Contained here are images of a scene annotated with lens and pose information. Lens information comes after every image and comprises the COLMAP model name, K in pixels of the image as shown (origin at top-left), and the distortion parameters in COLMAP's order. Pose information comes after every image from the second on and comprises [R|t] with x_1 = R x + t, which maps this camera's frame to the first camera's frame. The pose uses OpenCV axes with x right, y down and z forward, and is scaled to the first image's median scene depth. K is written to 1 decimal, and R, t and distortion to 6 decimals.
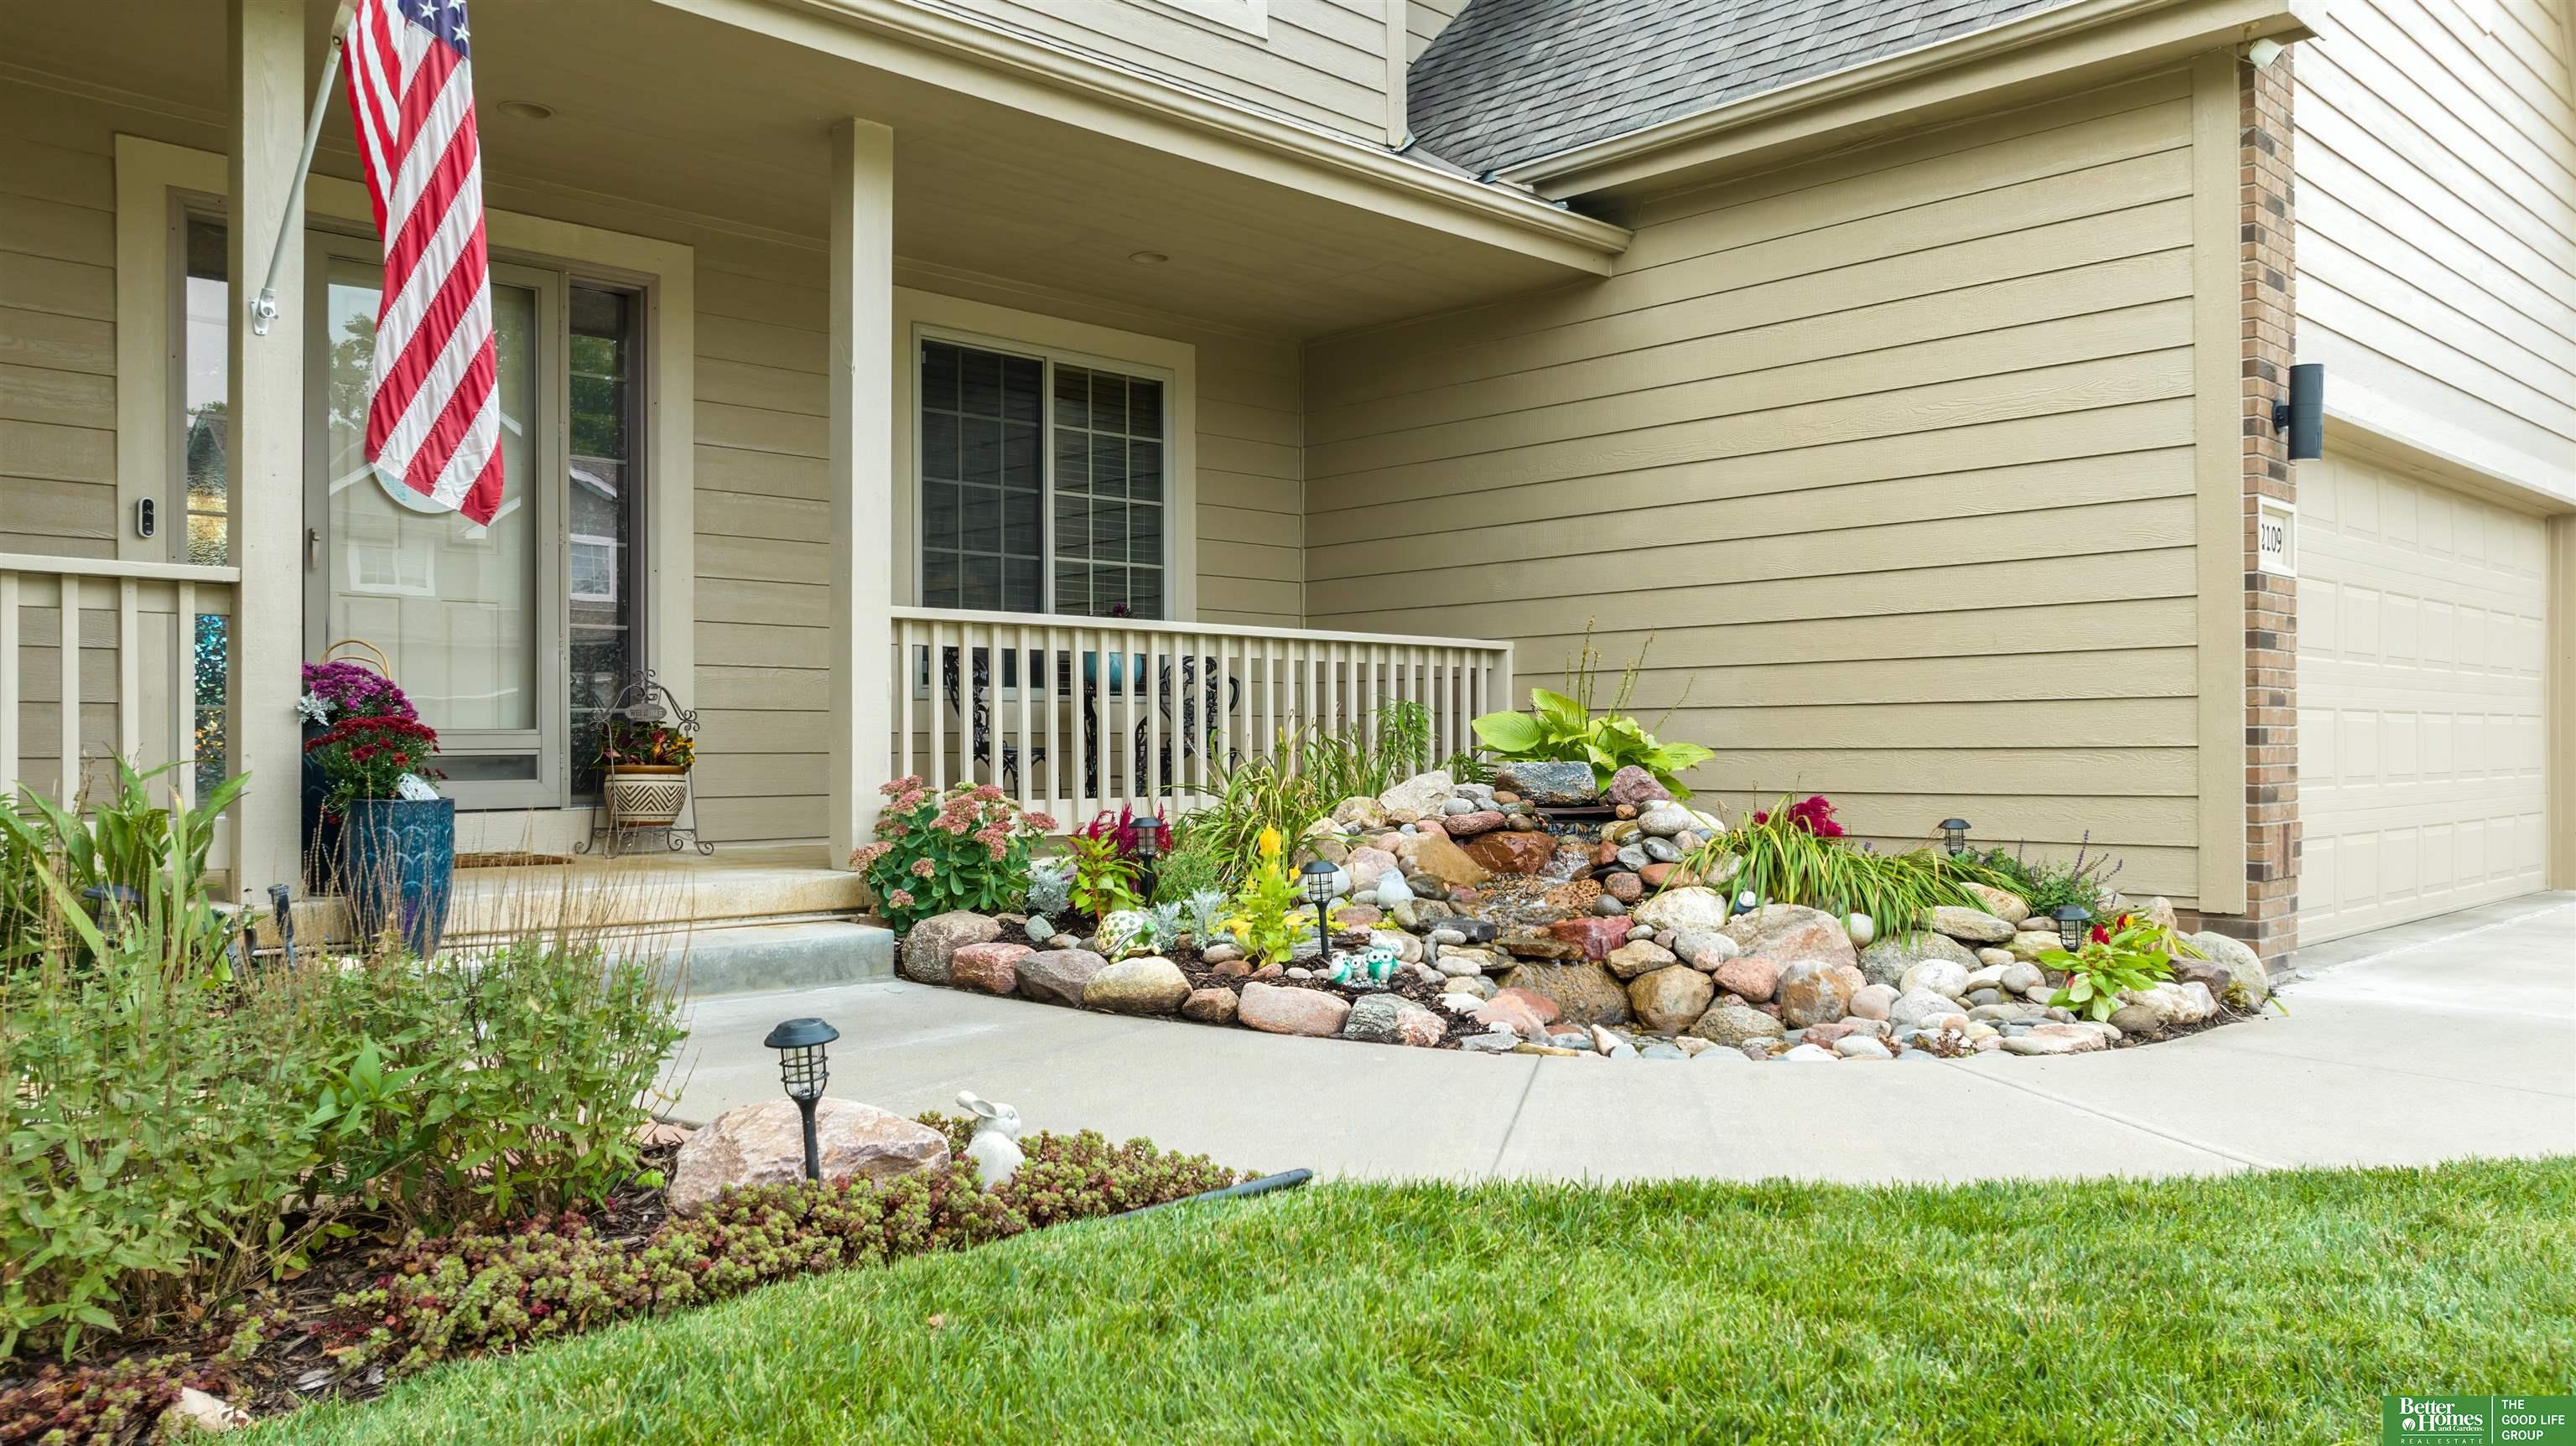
lens RADIAL K [[1853.6, 0, 1278.3], [0, 1853.6, 737.8], [0, 0, 1]] dist [-0.013996, 0.002975]
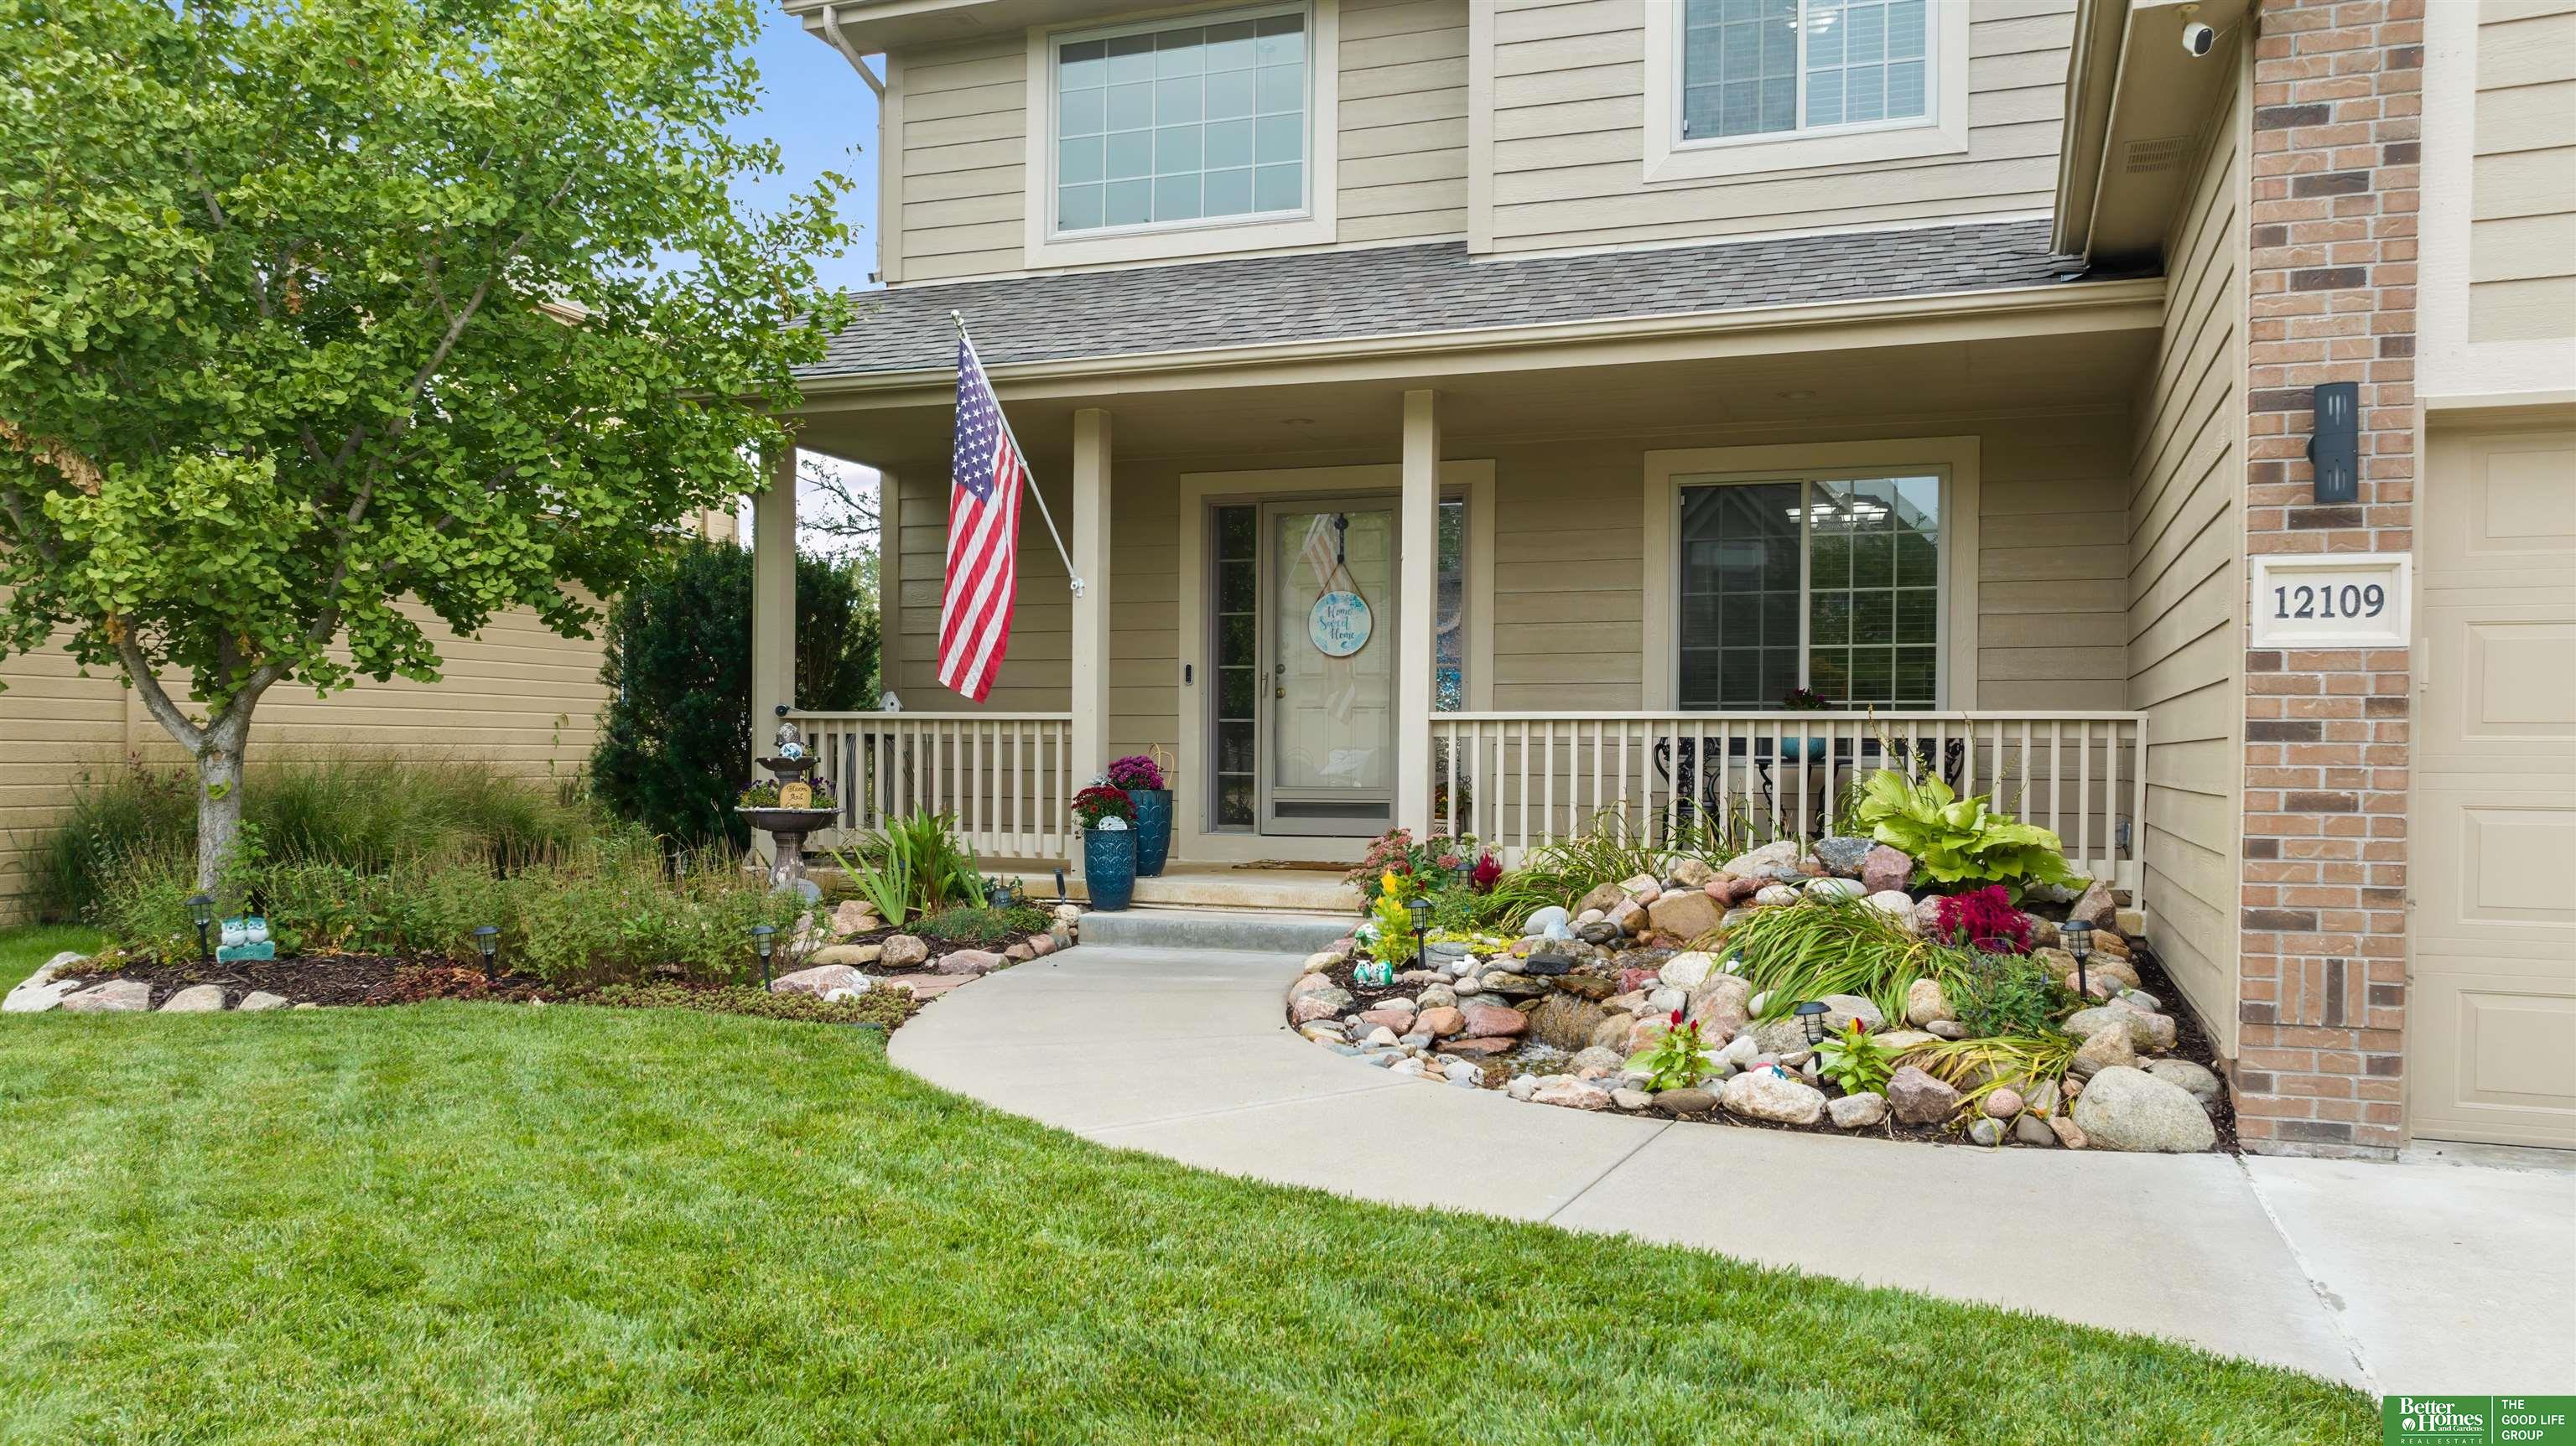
lens RADIAL K [[1853.6, 0, 1273.7], [0, 1853.6, 788.2], [0, 0, 1]] dist [-0.013996, 0.002975]
pose [[0.441083, 0.023683, -0.897154, 1.033438], [-0.004364, 0.999697, 0.024245, -0.044038], [0.897456, -0.006779, 0.441053, 0.216469]]
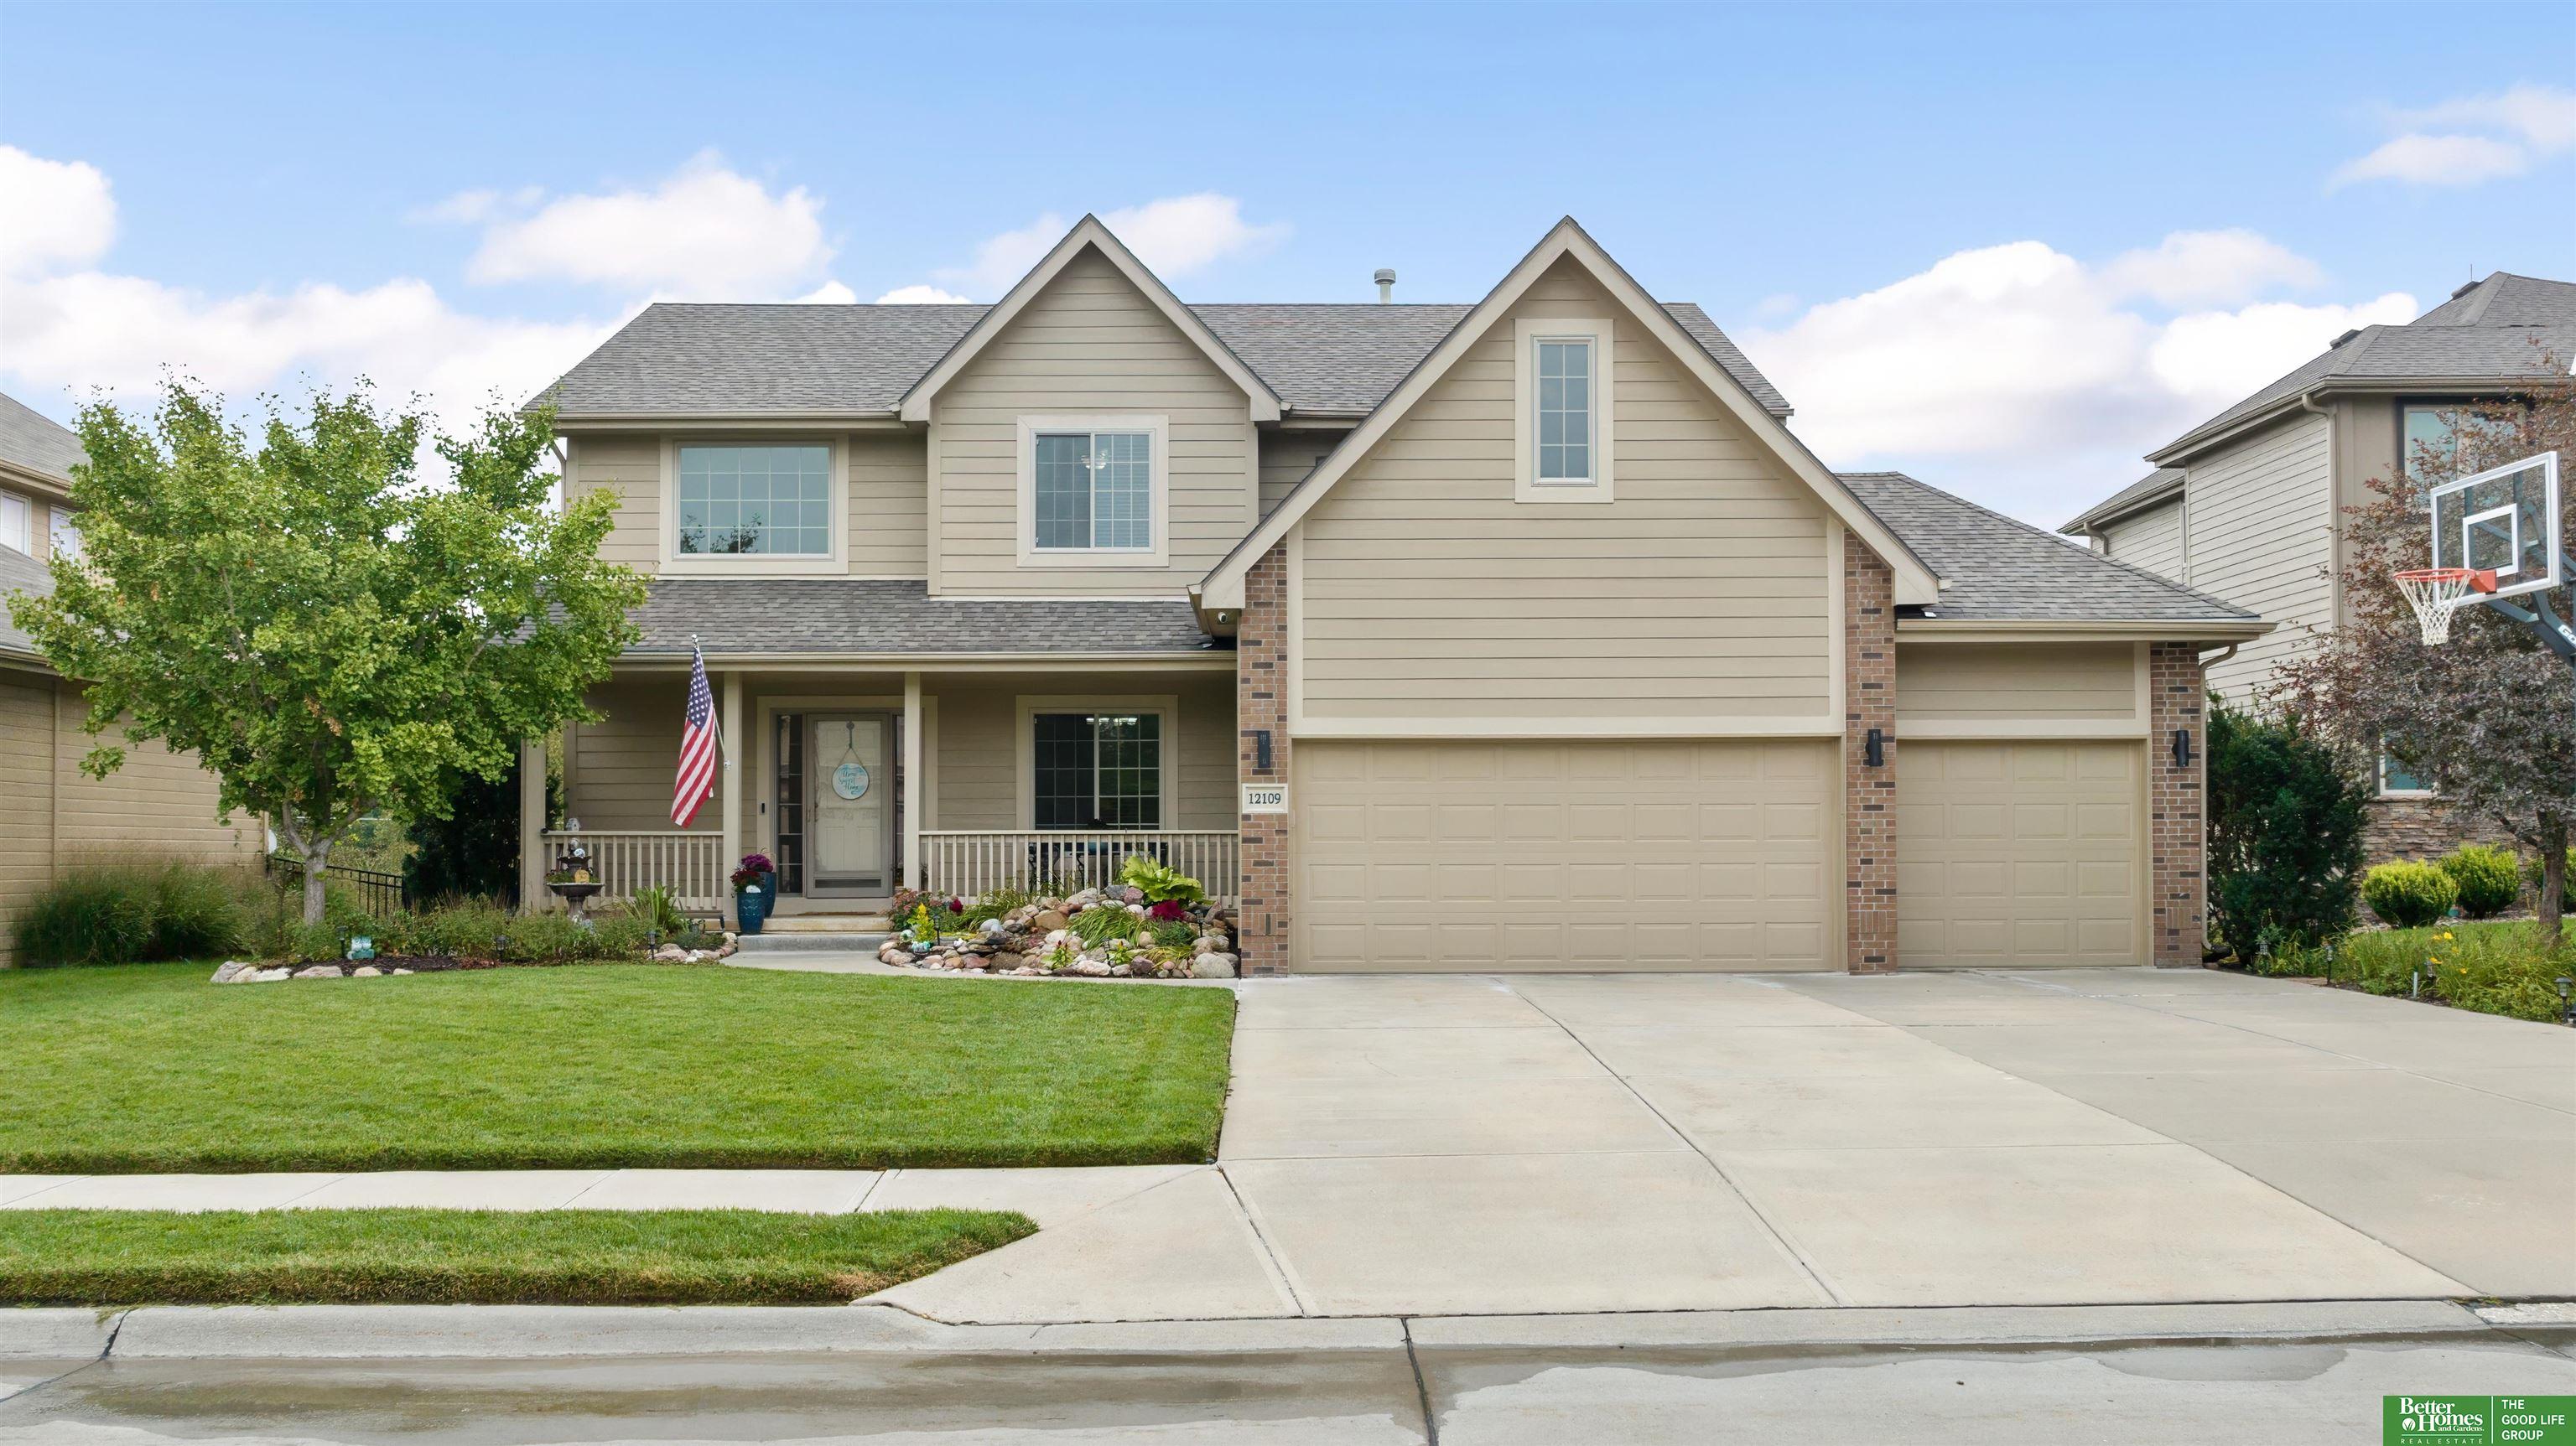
lens RADIAL K [[2090.6, 0, 1243.4], [0, 2090.6, 781.5], [0, 0, 1]] dist [-0.041695, -0.002260]
pose [[0.727628, -0.023660, -0.685564, 2.397066], [0.003898, 0.999531, -0.030359, -0.045023], [0.685961, 0.019418, 0.727379, -1.061506]]
